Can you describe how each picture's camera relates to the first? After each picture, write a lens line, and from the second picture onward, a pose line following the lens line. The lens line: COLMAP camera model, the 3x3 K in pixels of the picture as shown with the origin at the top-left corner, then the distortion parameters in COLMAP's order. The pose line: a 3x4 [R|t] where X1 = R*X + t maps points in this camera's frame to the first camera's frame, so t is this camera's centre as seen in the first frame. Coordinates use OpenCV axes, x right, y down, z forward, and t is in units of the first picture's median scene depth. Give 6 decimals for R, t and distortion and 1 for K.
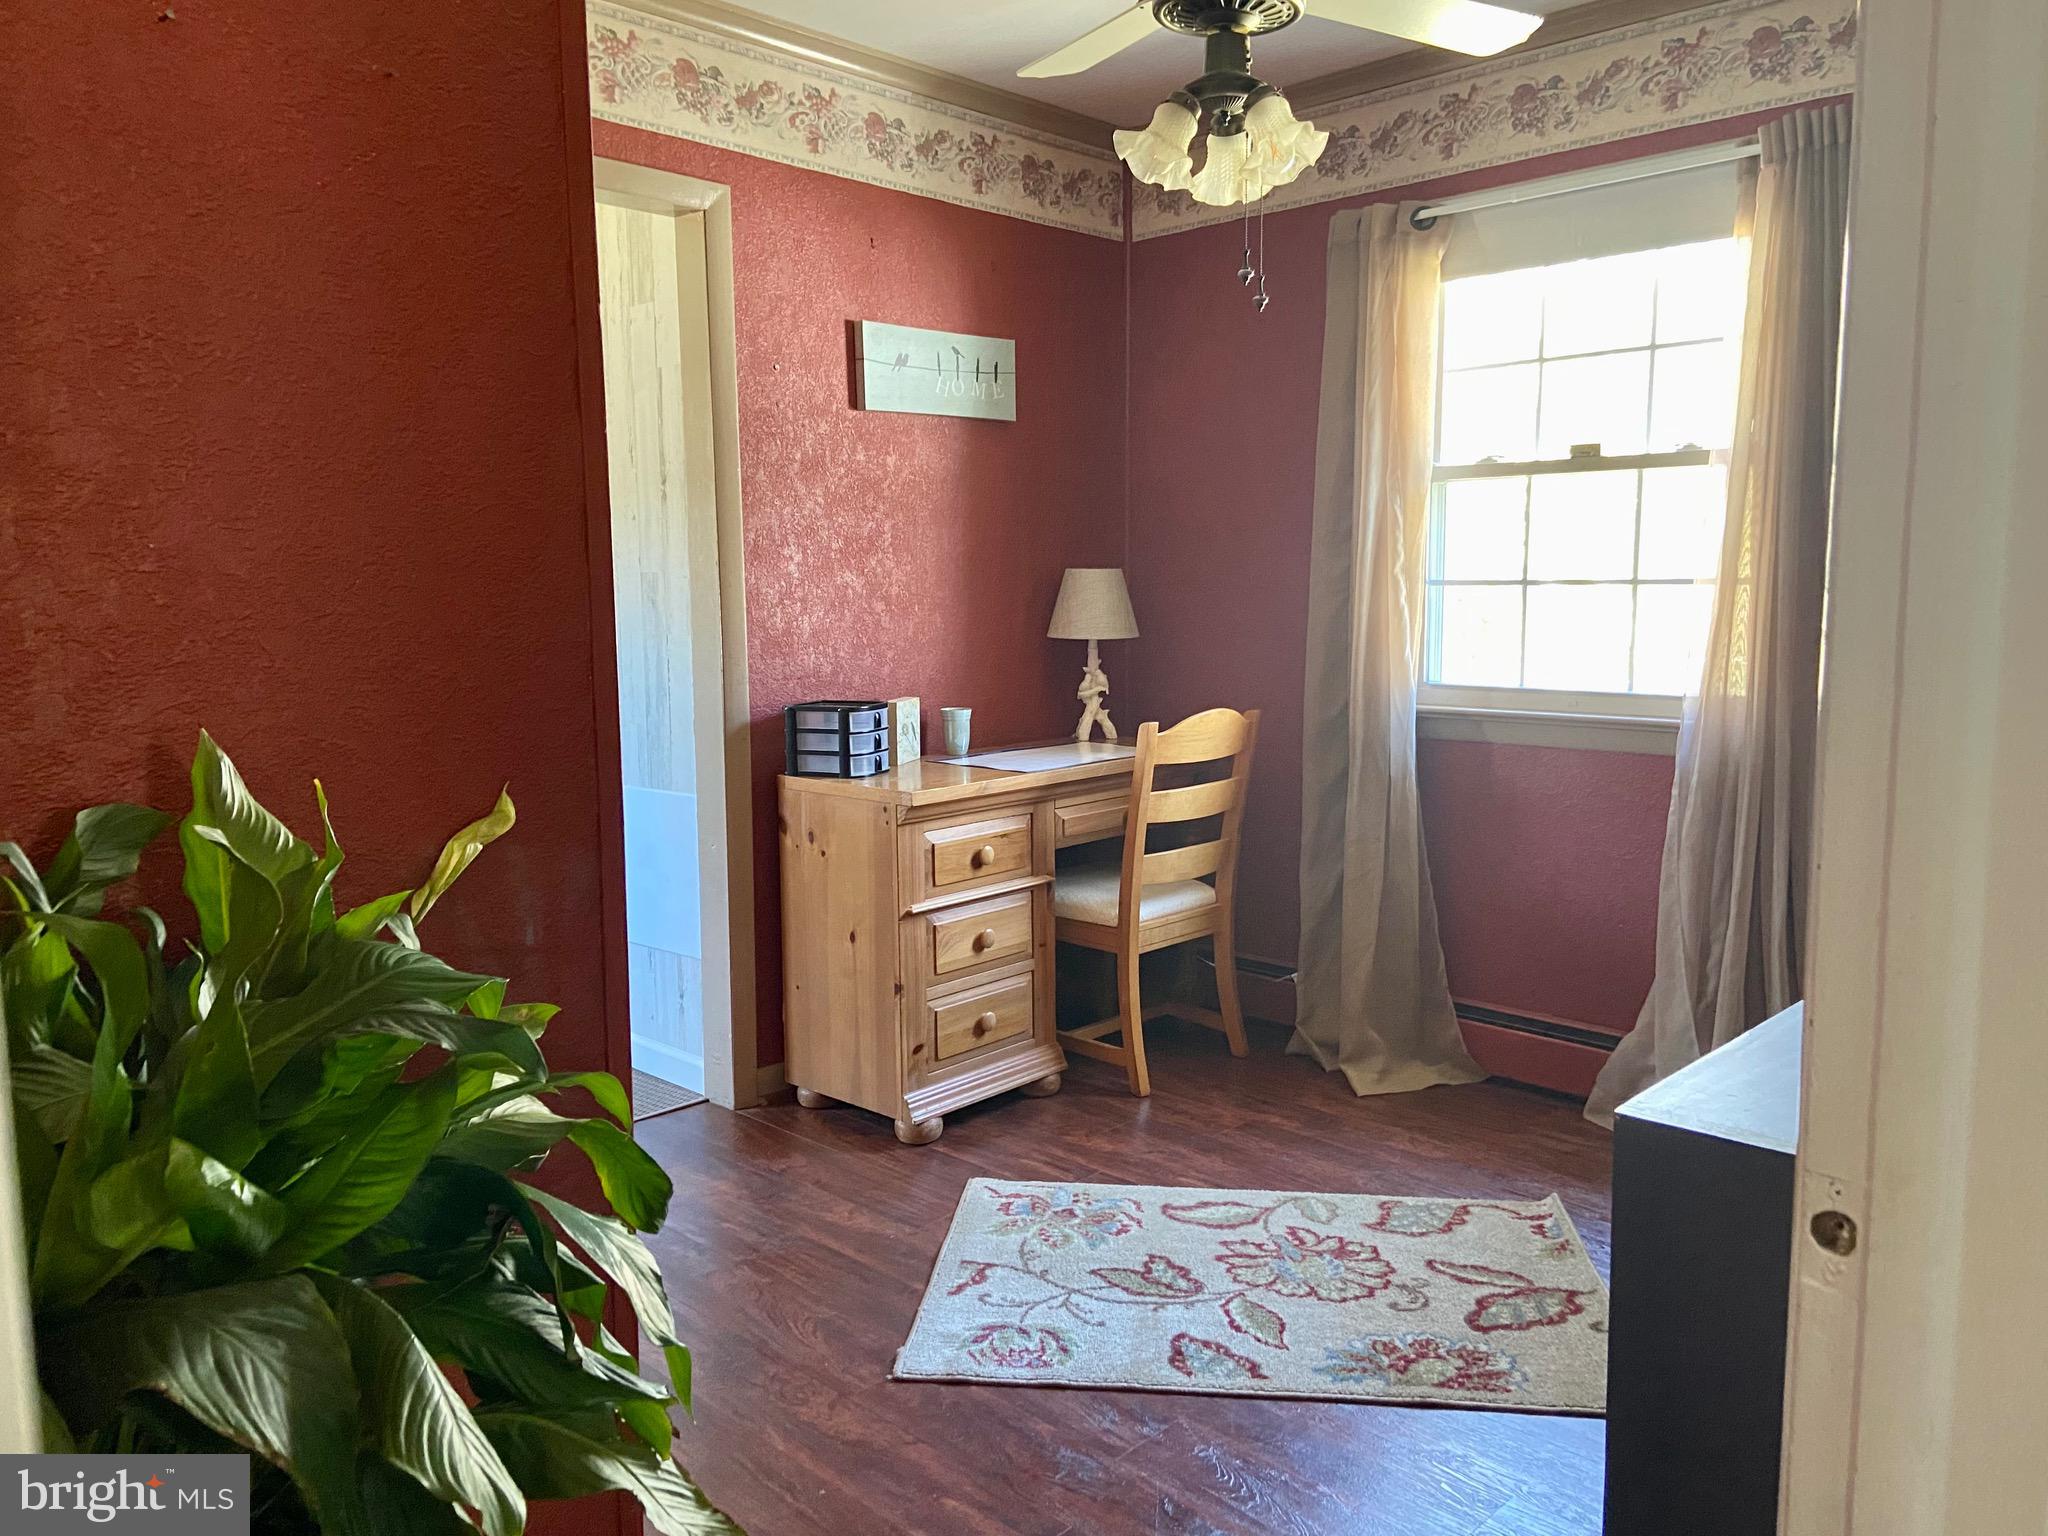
lens RADIAL K [[1545.2, 0, 1027.7], [0, 1545.2, 771.7], [0, 0, 1]] dist [0.034254, -0.018048]
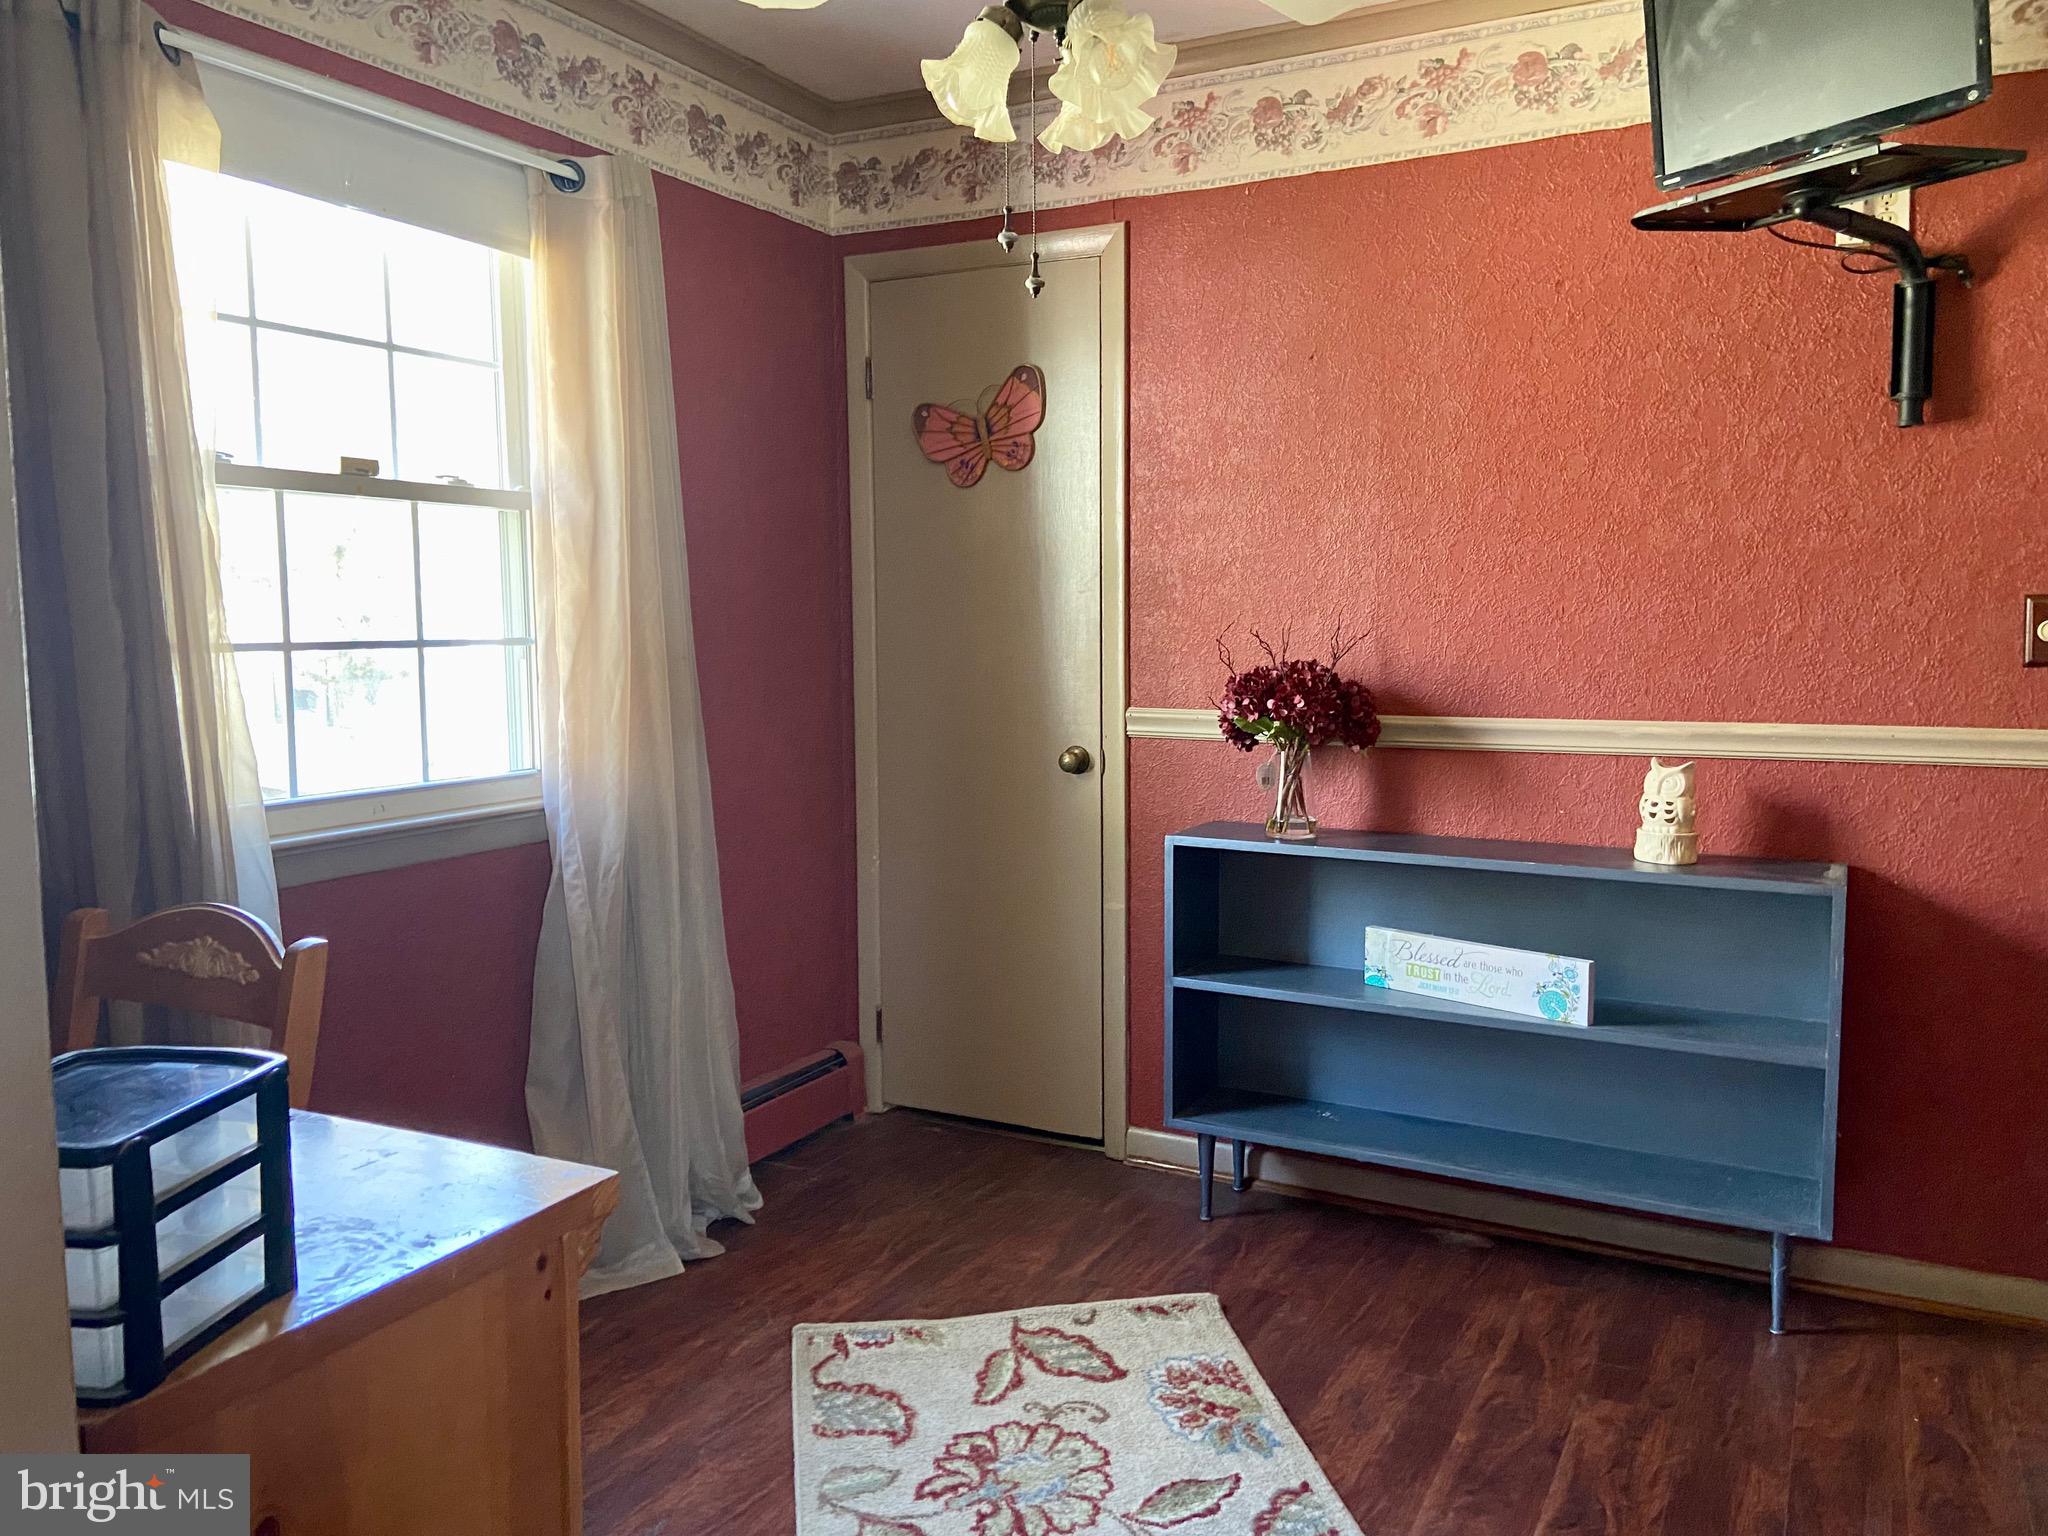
lens RADIAL K [[1545.2, 0, 1028.0], [0, 1545.2, 758.9], [0, 0, 1]] dist [0.034254, -0.018048]
pose [[-0.295090, -0.082349, 0.951914, -0.540582], [0.130122, 0.983533, 0.125422, -0.147006], [-0.946568, 0.160876, -0.279516, 1.118497]]
